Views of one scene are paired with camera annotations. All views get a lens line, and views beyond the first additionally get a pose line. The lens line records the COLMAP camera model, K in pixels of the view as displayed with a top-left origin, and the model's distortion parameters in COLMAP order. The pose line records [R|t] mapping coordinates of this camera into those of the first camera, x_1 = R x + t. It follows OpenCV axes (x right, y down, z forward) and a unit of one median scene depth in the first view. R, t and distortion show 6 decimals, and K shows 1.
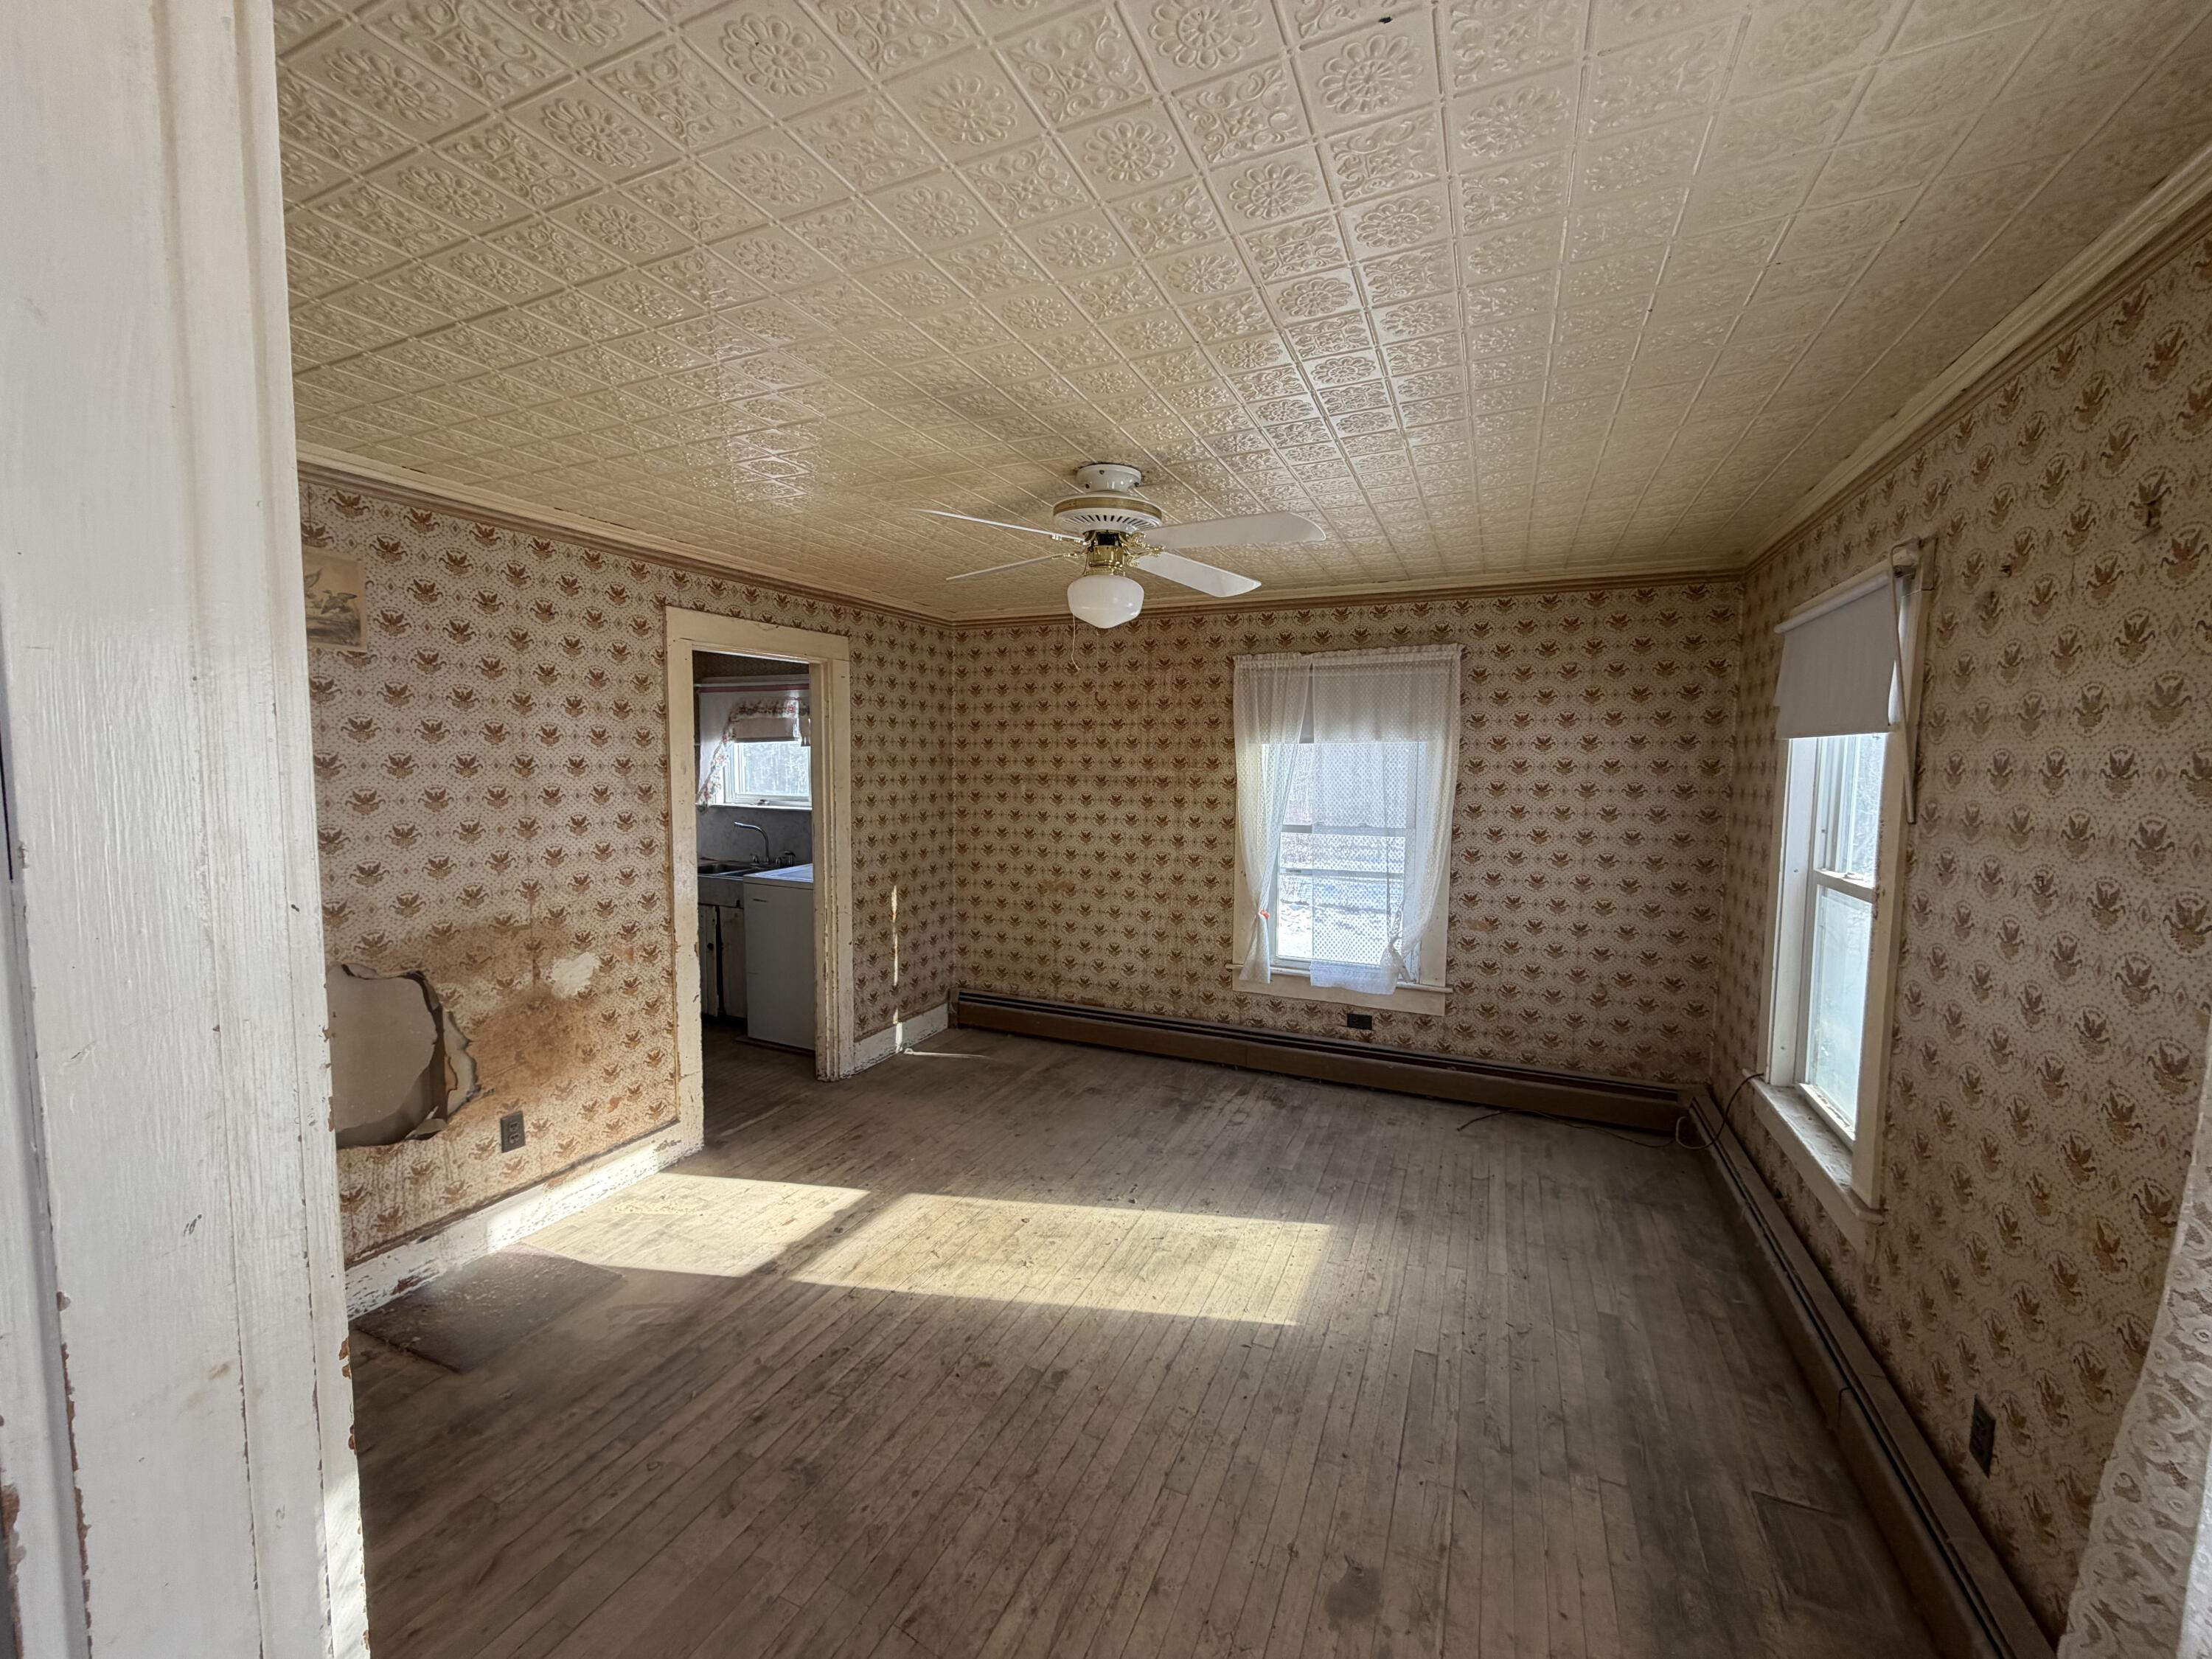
lens RADIAL K [[877.9, 0, 1101.2], [0, 877.9, 831.4], [0, 0, 1]] dist [-0.001419, 0.000555]
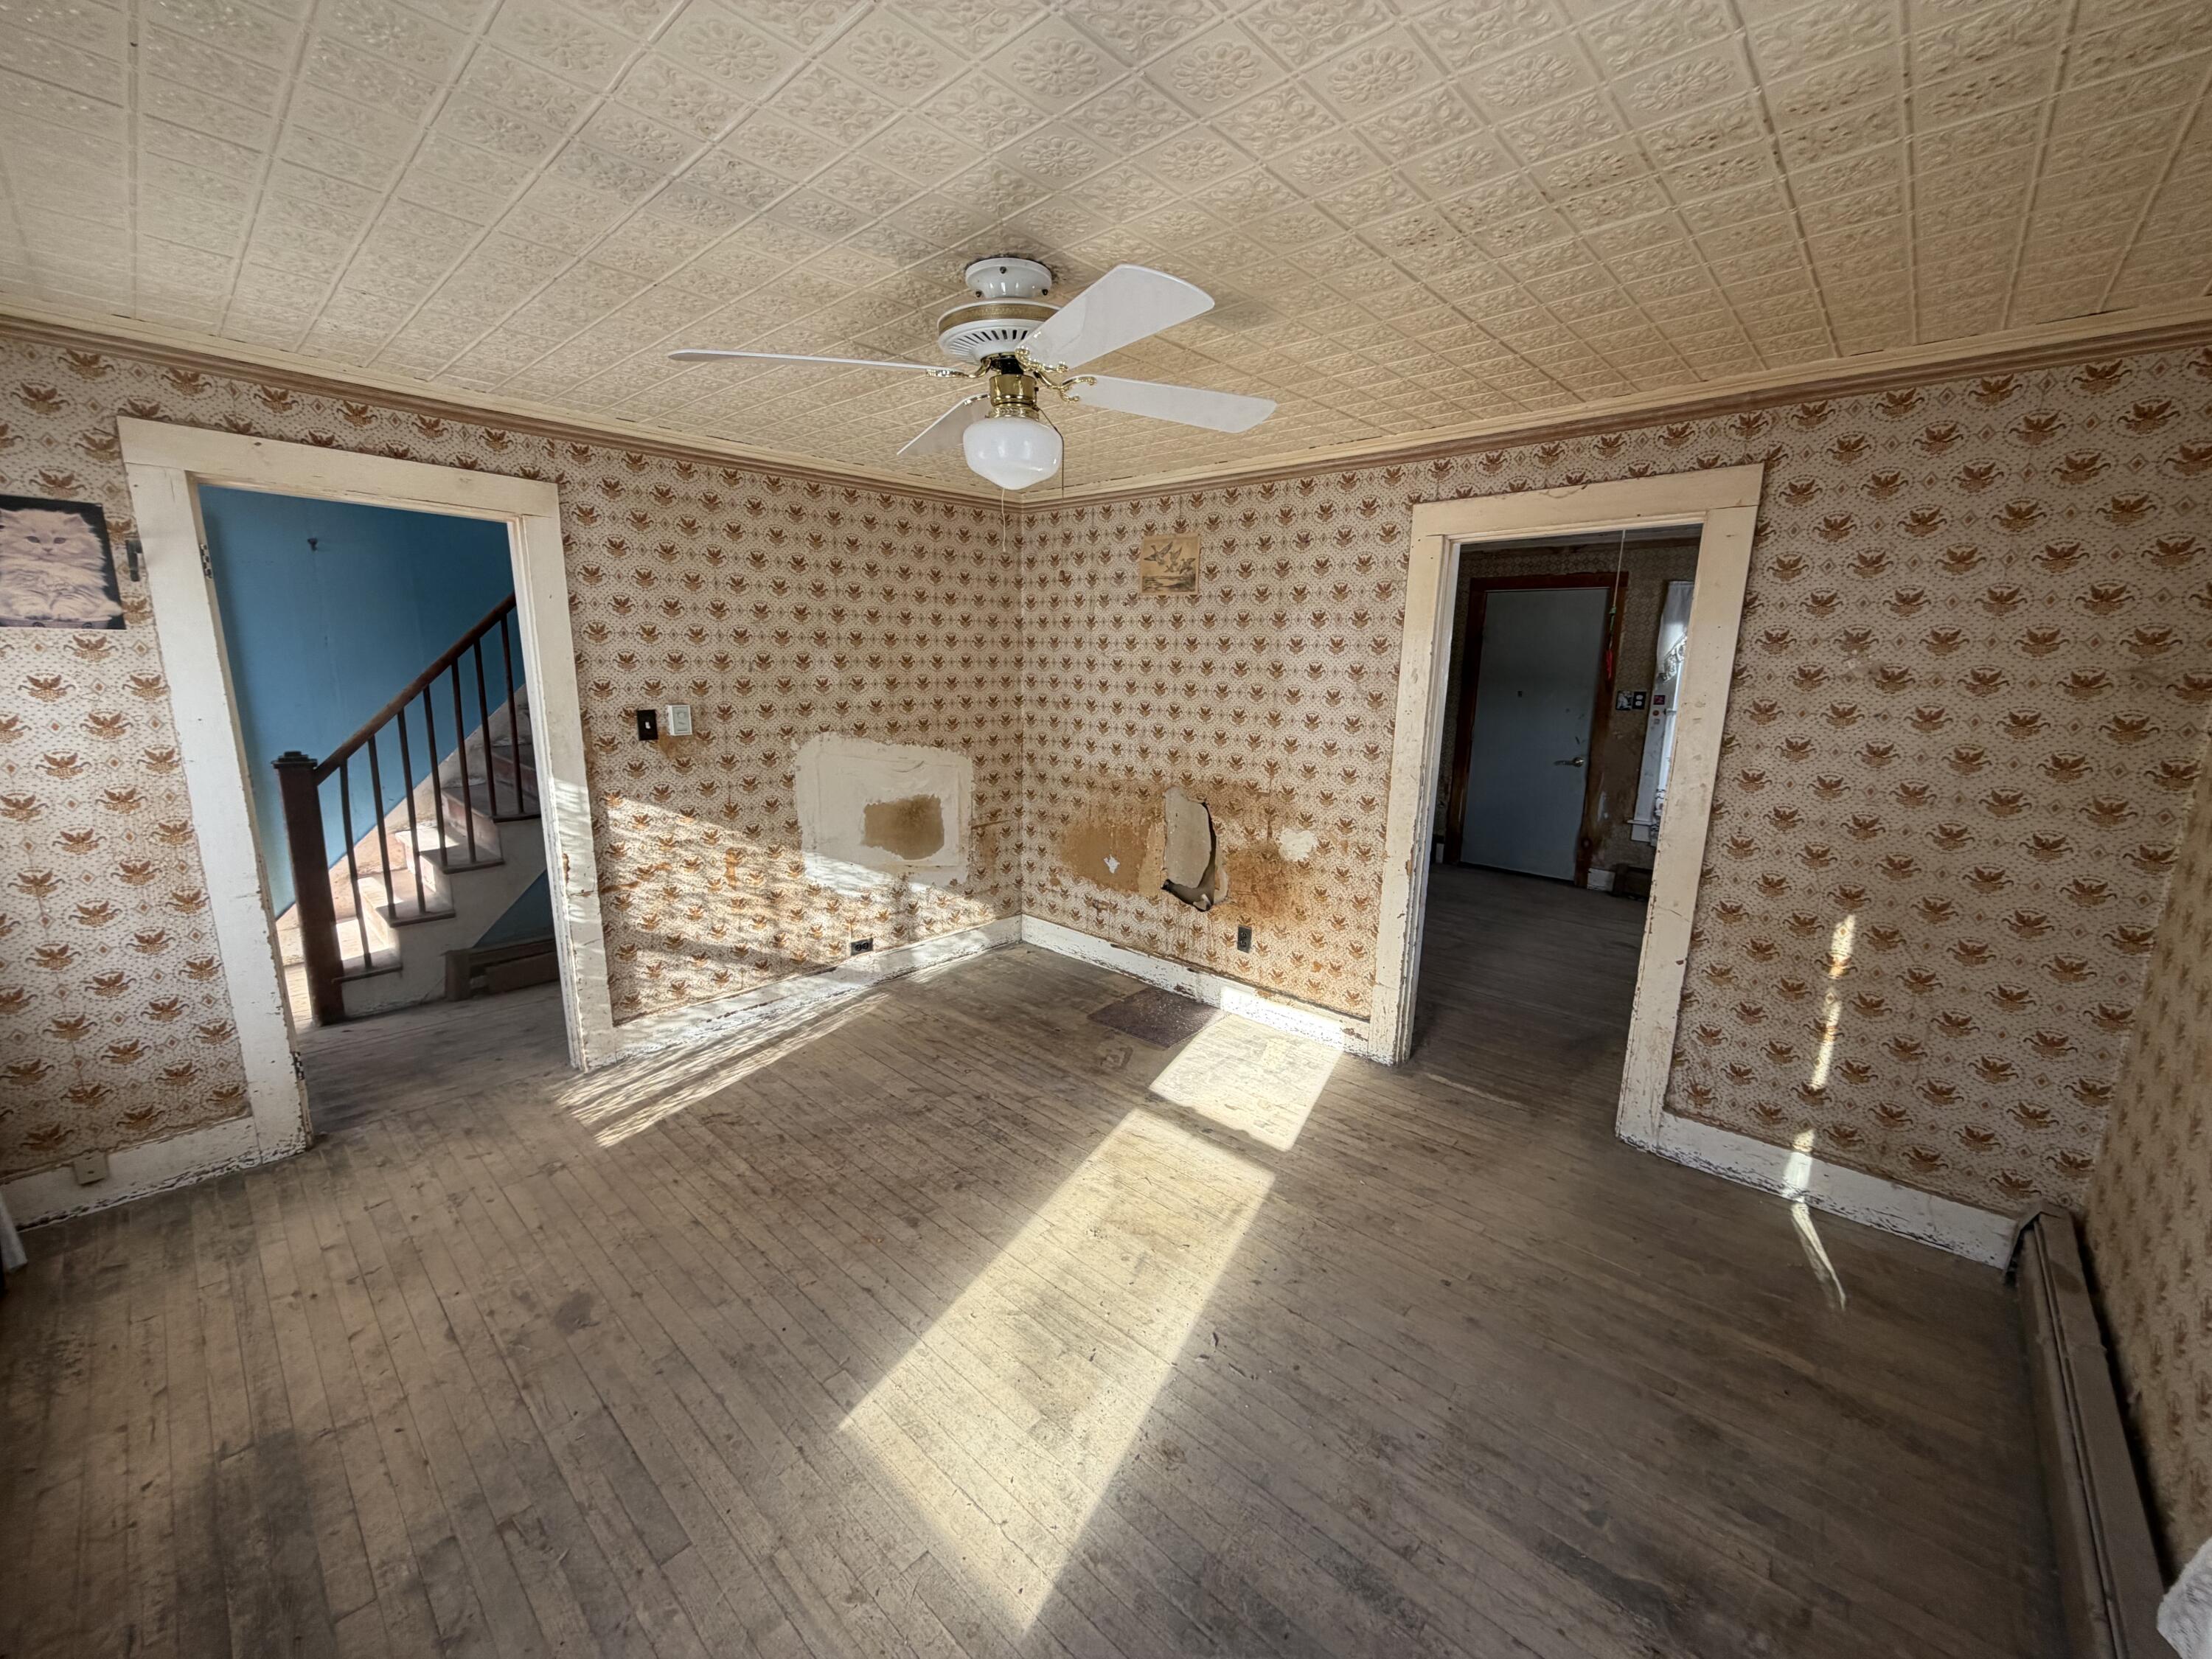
lens RADIAL K [[877.9, 0, 1101.2], [0, 877.9, 831.4], [0, 0, 1]] dist [-0.001419, 0.000555]
pose [[-0.319234, 0.174702, -0.931434, 0.613938], [-0.095771, 0.971882, 0.215112, -0.090192], [0.942824, 0.157875, -0.293527, 1.095466]]
